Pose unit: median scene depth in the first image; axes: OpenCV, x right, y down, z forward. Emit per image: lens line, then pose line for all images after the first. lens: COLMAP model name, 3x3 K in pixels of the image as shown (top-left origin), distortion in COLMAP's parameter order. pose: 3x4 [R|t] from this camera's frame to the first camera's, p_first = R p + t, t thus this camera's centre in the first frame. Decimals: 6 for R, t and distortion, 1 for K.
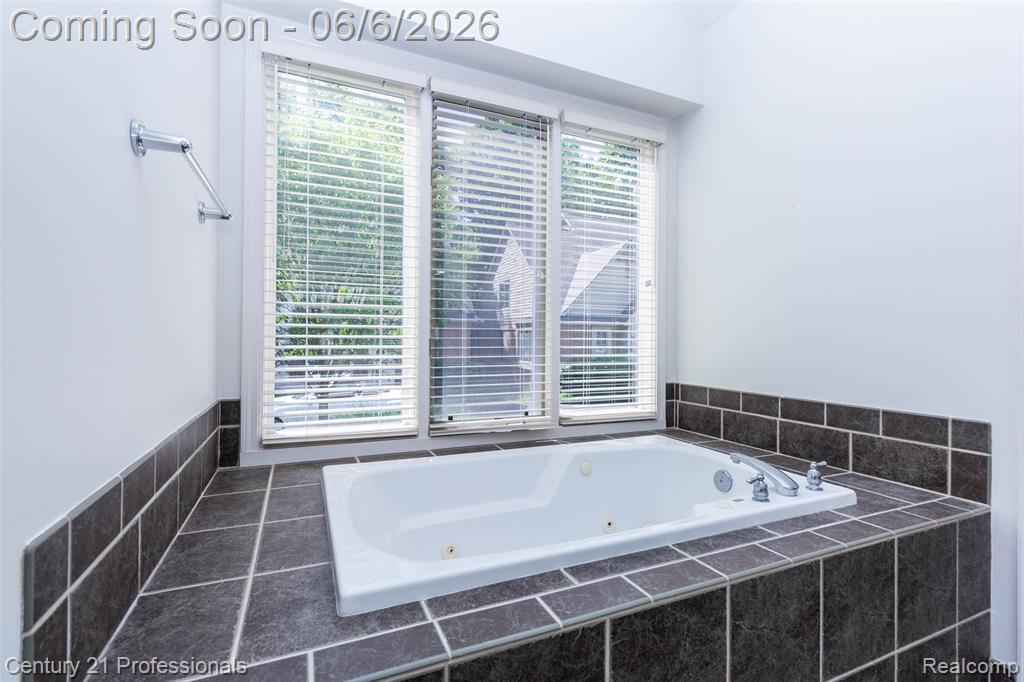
lens RADIAL K [[478.4, 0, 514.7], [0, 478.4, 335.2], [0, 0, 1]] dist [0.000346, 0.000298]
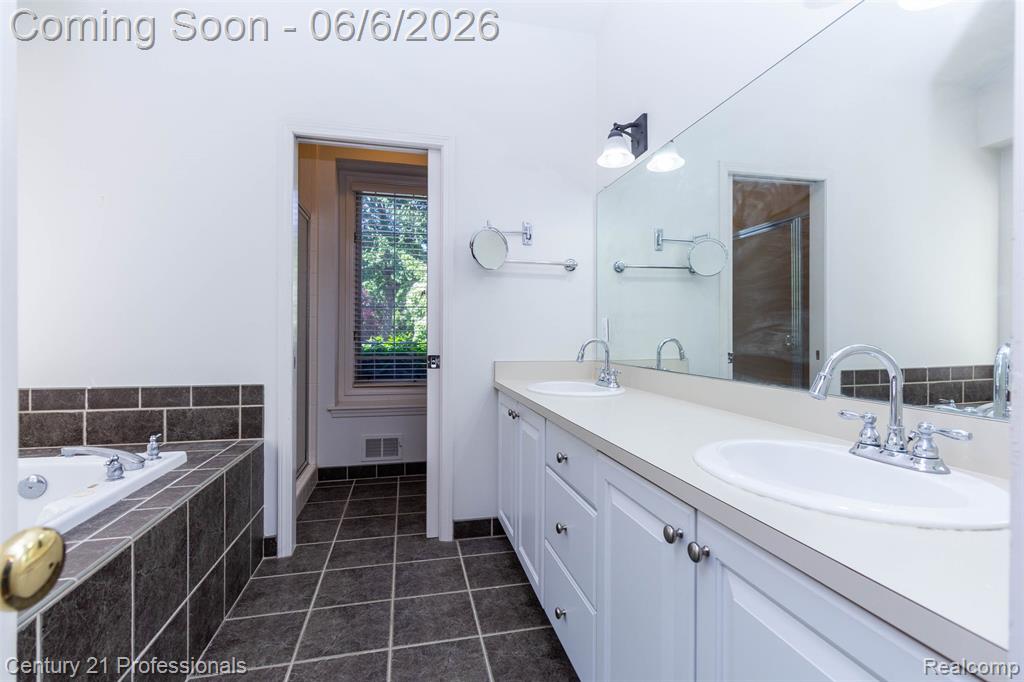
lens RADIAL K [[478.4, 0, 514.9], [0, 478.4, 333.8], [0, 0, 1]] dist [0.000346, 0.000298]
pose [[0.204926, -0.012081, 0.978703, -0.387027], [-0.007874, 0.999871, 0.013991, -0.006855], [-0.978746, -0.010573, 0.204805, -0.110280]]
